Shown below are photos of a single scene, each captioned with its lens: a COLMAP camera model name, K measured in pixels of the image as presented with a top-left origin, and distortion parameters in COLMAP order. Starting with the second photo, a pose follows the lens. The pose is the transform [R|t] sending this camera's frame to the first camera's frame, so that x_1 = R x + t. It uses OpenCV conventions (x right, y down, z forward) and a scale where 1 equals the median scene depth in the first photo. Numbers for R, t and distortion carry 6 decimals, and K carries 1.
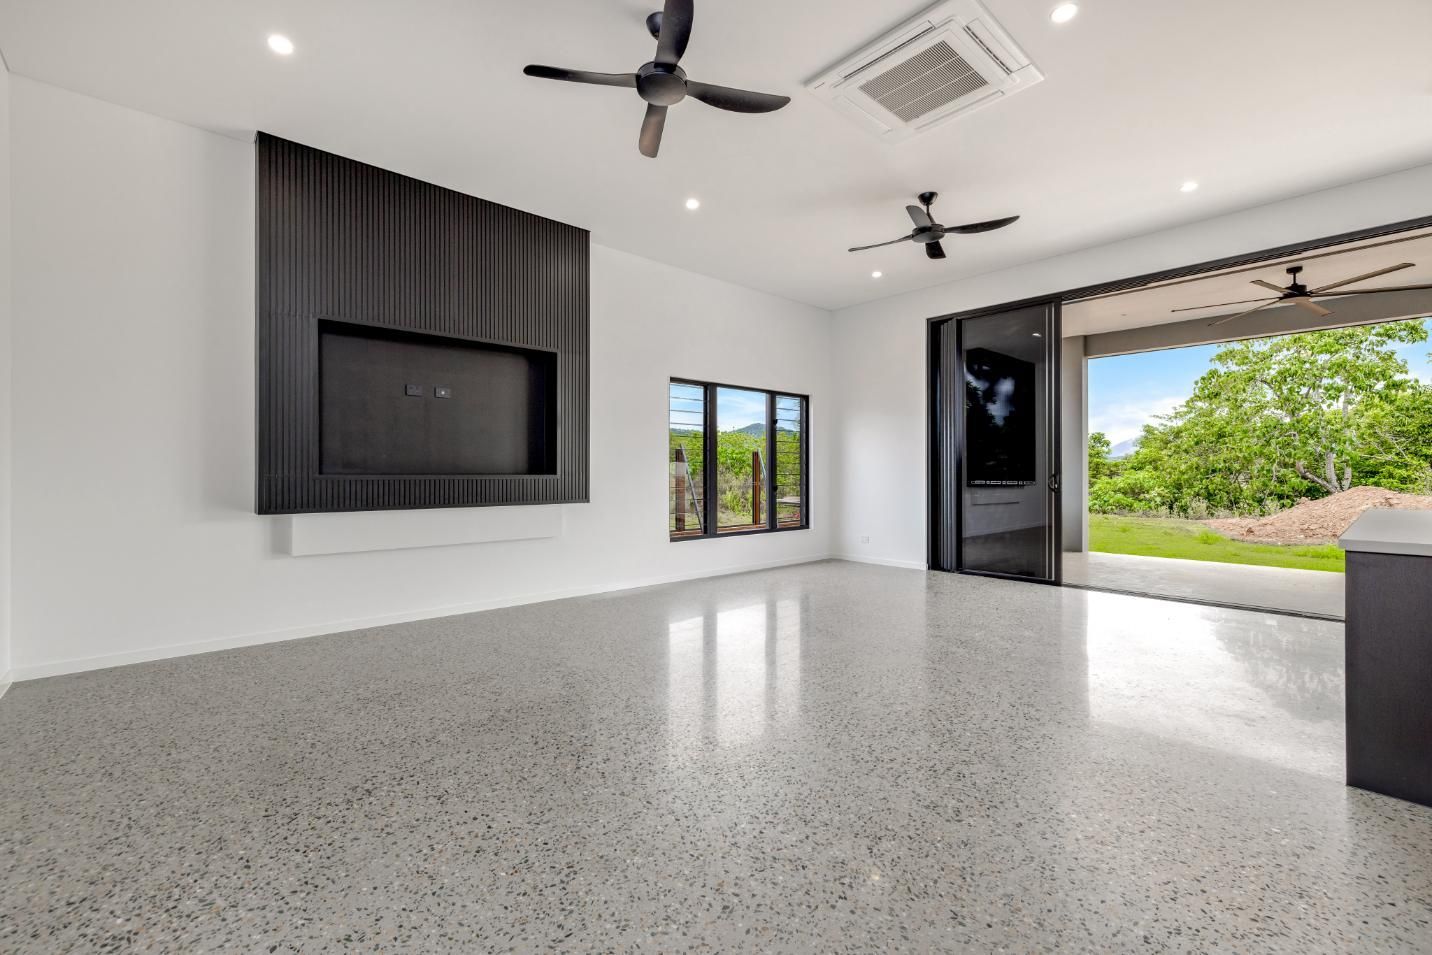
lens RADIAL K [[617.1, 0, 707.8], [0, 617.1, 474.8], [0, 0, 1]] dist [0.010853, 0.000432]
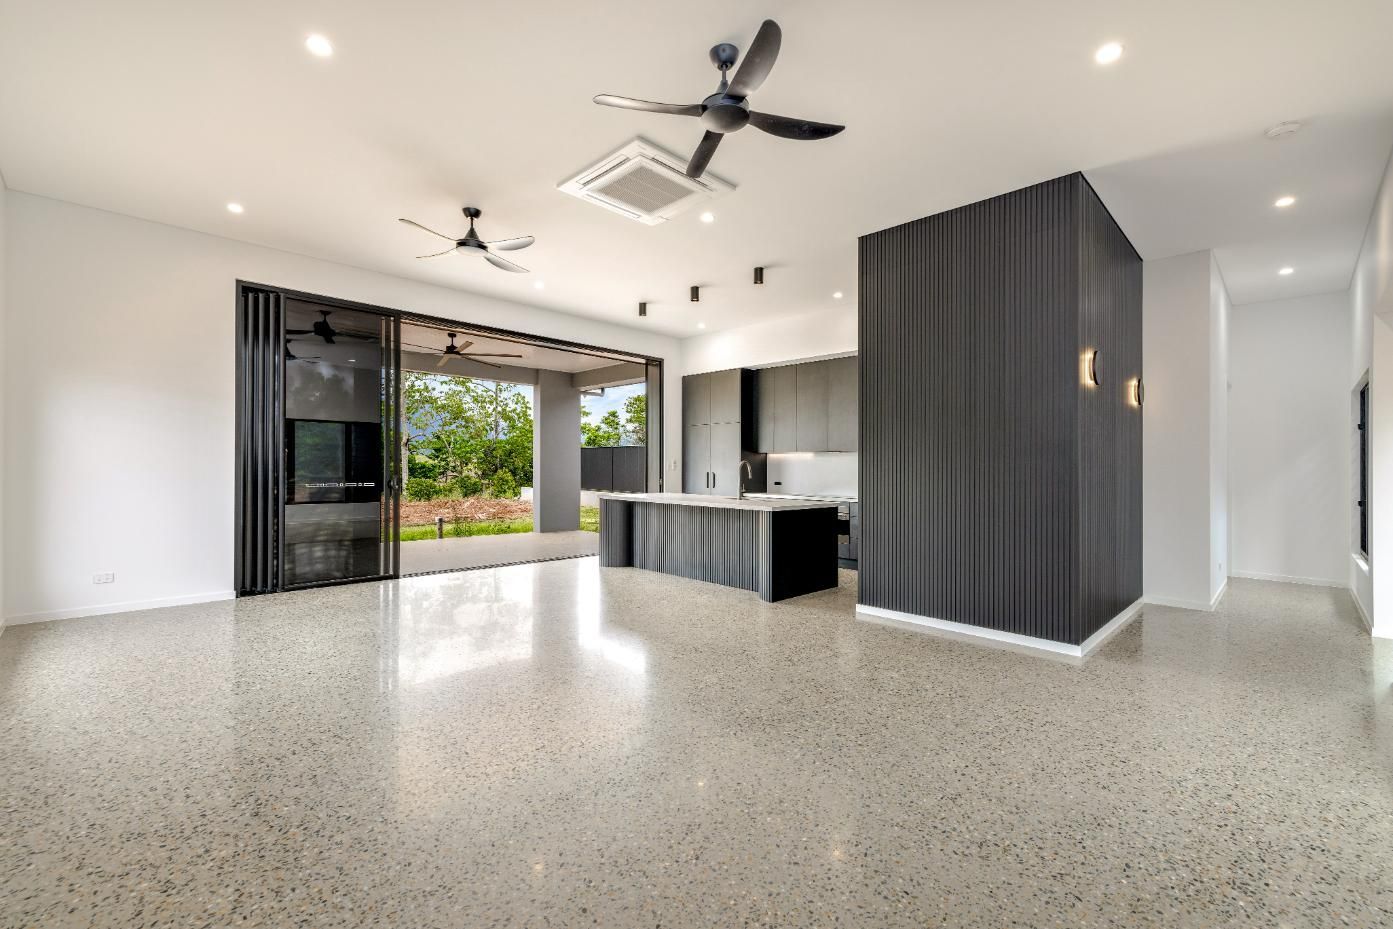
lens RADIAL K [[600.3, 0, 688.6], [0, 600.3, 461.8], [0, 0, 1]] dist [0.010853, 0.000432]
pose [[-0.067754, 0.009805, 0.997654, -1.518438], [-0.010021, 0.999895, -0.010508, -0.059785], [-0.997652, -0.010709, -0.067648, 1.596871]]
